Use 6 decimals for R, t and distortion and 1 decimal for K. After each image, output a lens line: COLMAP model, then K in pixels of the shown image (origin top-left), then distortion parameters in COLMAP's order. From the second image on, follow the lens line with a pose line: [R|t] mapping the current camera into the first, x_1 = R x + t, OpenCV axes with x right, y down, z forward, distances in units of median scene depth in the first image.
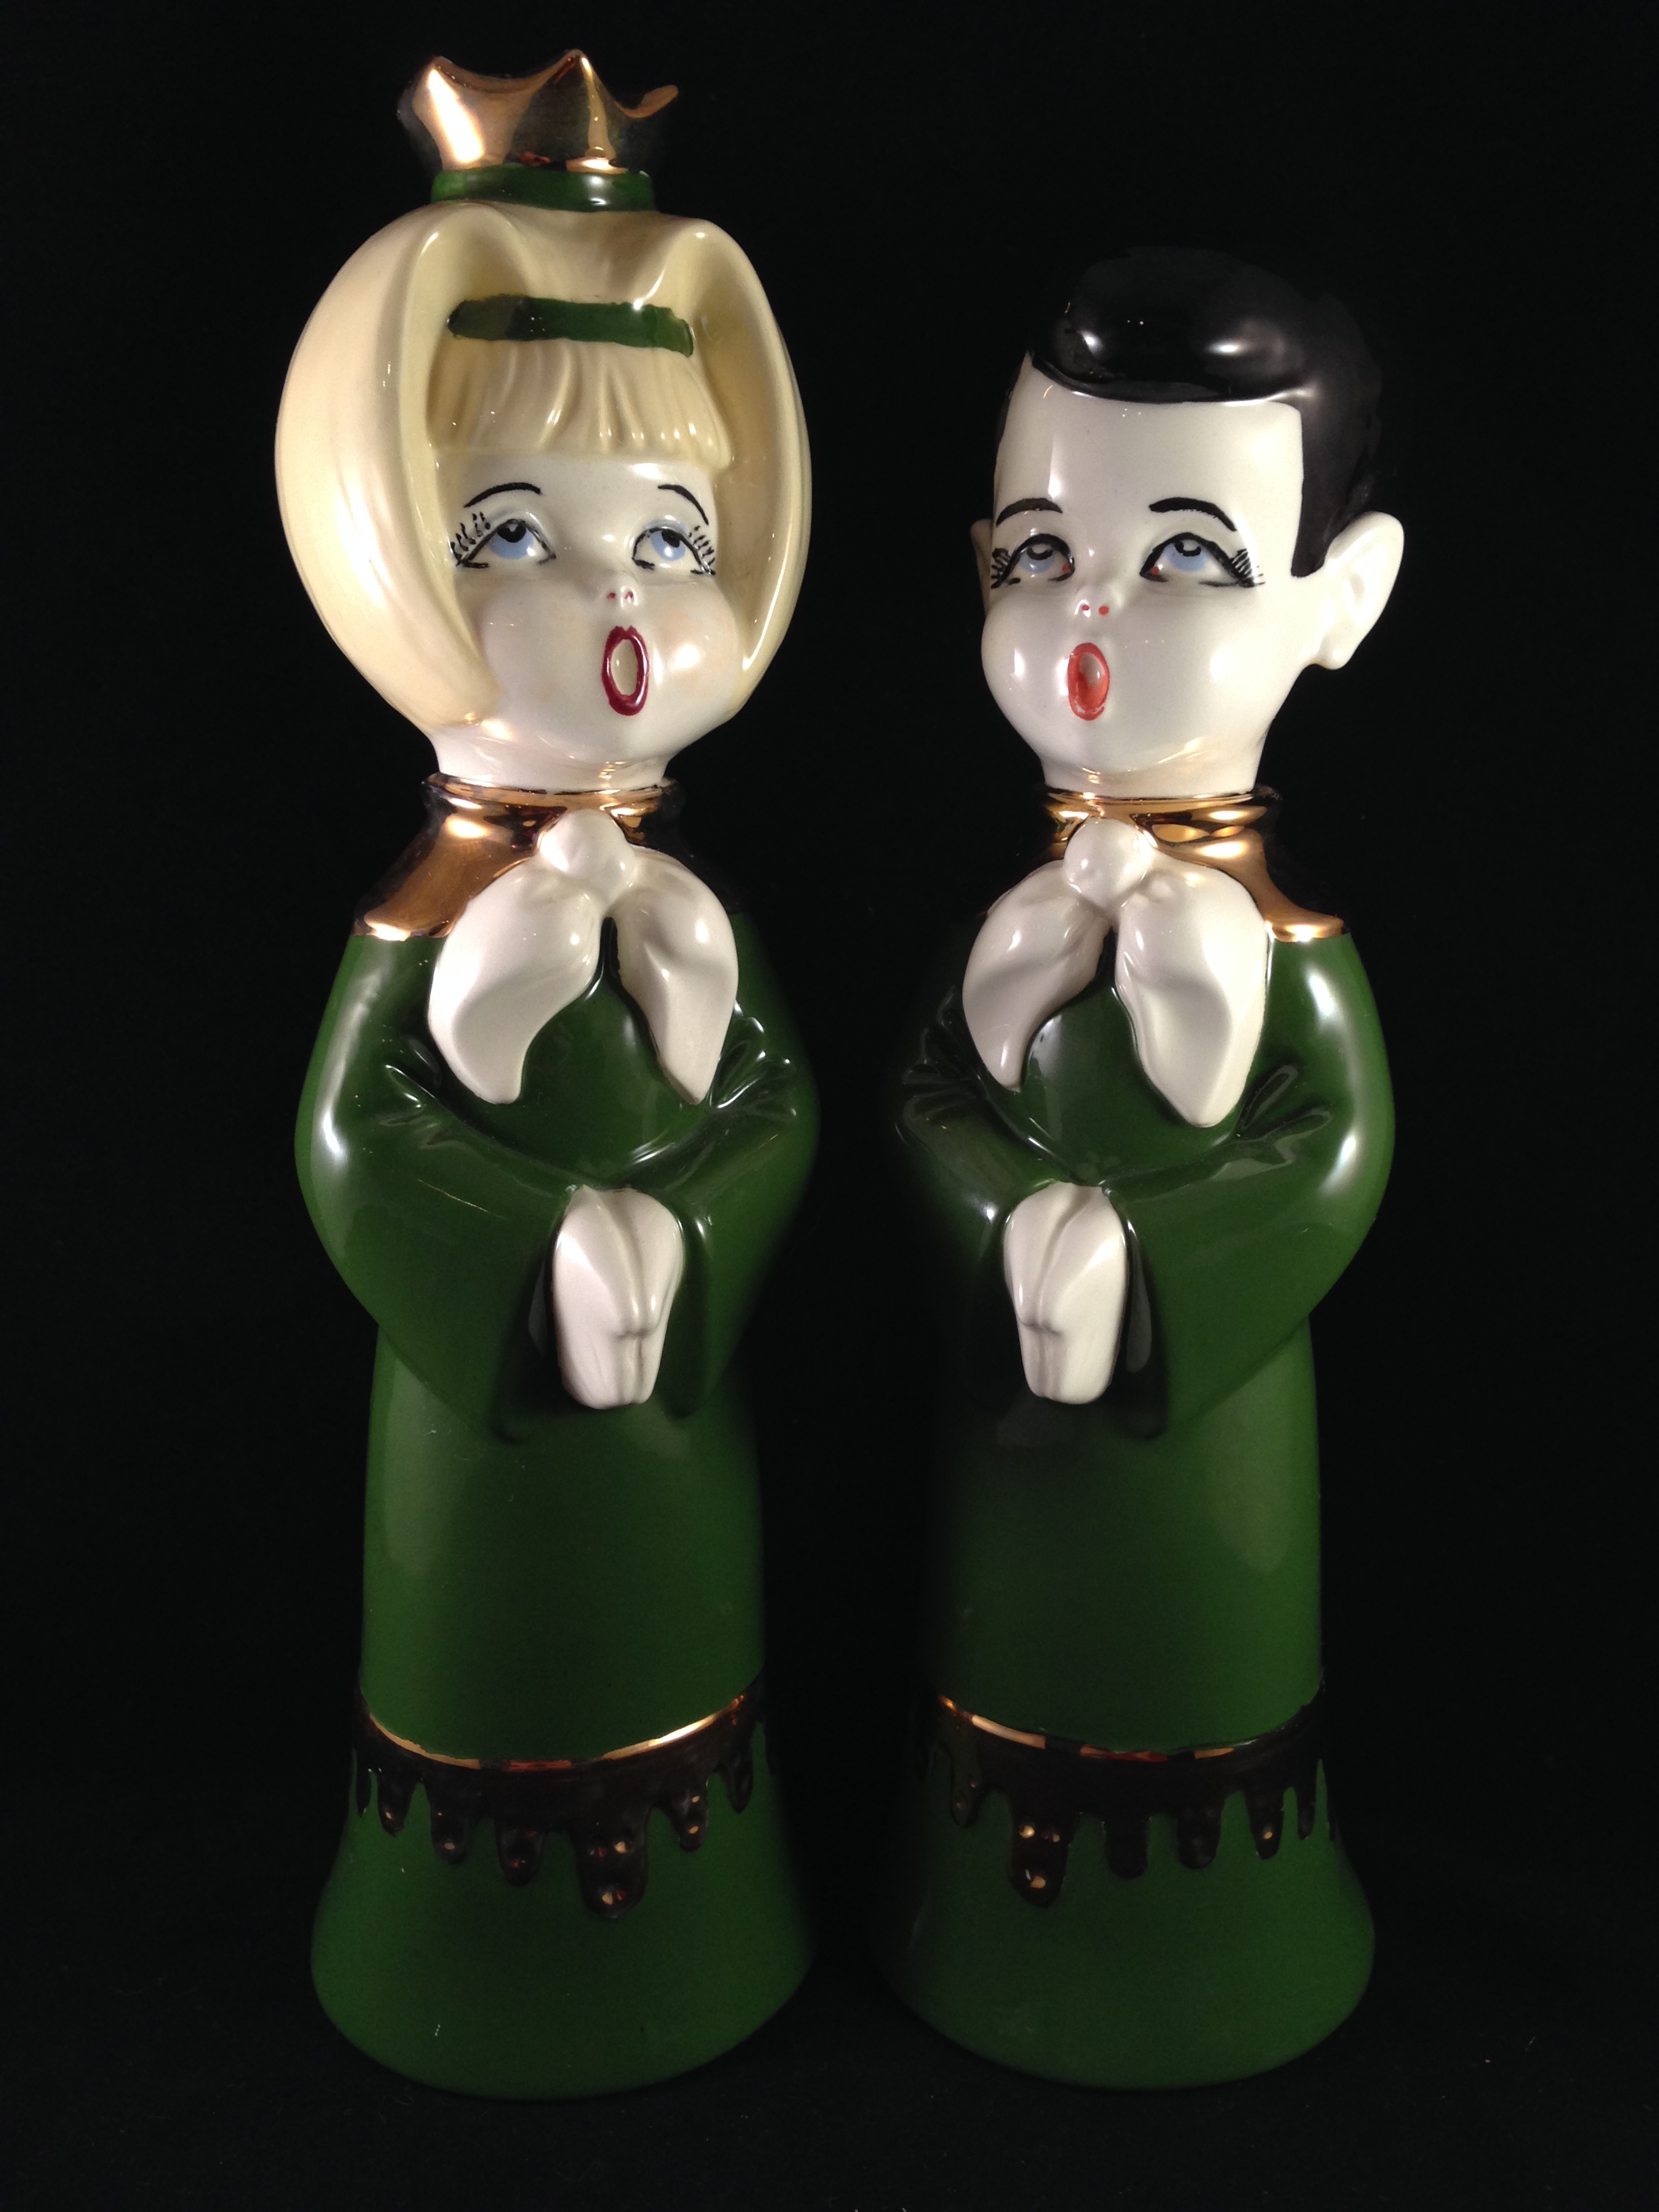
lens RADIAL K [[2068.8, 0, 838.1], [0, 2068.8, 1072.2], [0, 0, 1]] dist [0.075738, -0.189209]
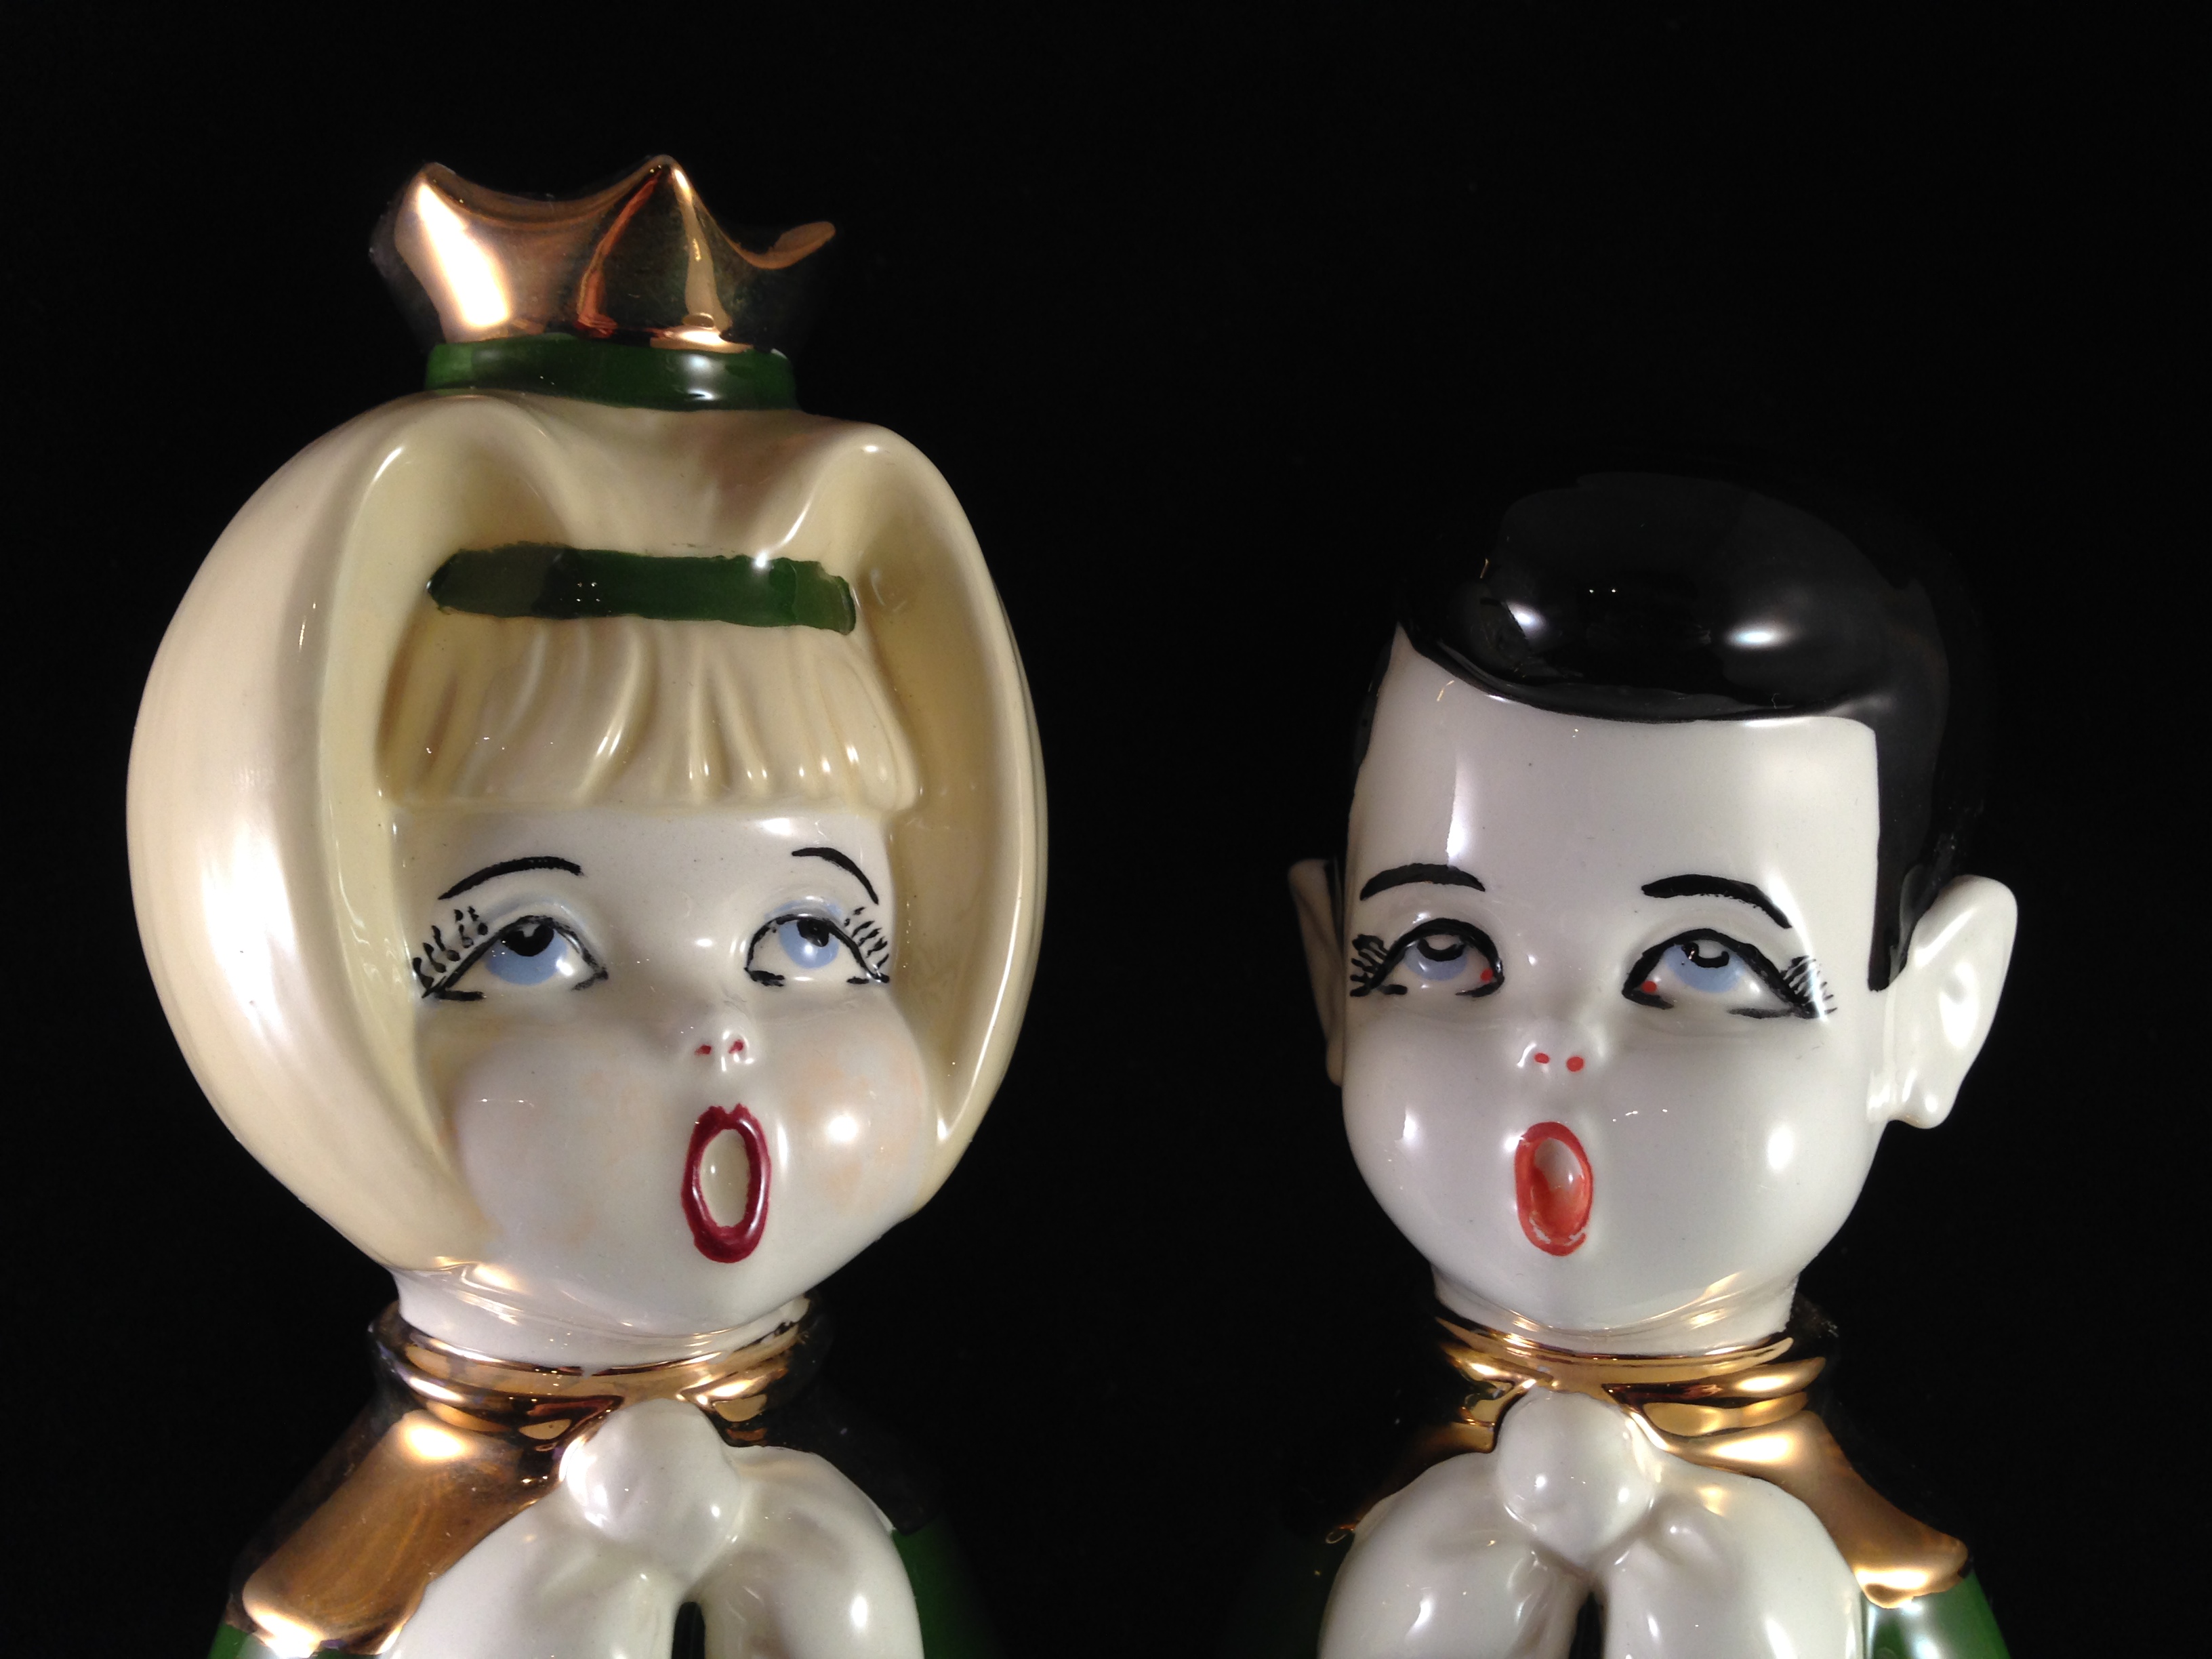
lens RADIAL K [[2068.8, 0, 1171.6], [0, 2068.8, 735.2], [0, 0, 1]] dist [0.075738, -0.189209]
pose [[0.995941, -0.005961, 0.089805, -0.033243], [0.026656, 0.972575, -0.231057, -0.177689], [-0.085965, 0.232513, 0.968787, 0.425155]]
